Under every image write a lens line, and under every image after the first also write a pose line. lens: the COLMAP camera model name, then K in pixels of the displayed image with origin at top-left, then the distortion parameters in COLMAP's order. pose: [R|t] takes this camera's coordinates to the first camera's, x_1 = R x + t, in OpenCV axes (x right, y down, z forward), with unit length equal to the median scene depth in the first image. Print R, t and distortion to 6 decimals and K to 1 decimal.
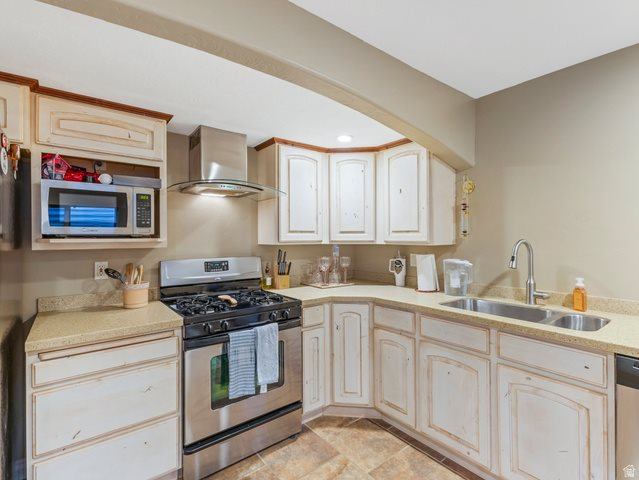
lens RADIAL K [[312.3, 0, 315.7], [0, 312.3, 235.2], [0, 0, 1]] dist [0.017013, 0.001003]
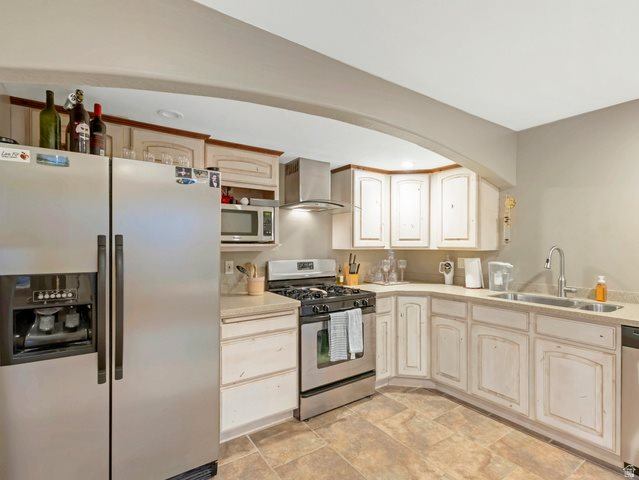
lens RADIAL K [[312.3, 0, 322.2], [0, 312.3, 244.9], [0, 0, 1]] dist [0.017013, 0.001003]
pose [[0.998477, 0.005164, -0.054919, -0.208597], [-0.004576, 0.999931, 0.010815, -0.000810], [0.054971, -0.010547, 0.998432, -0.315670]]
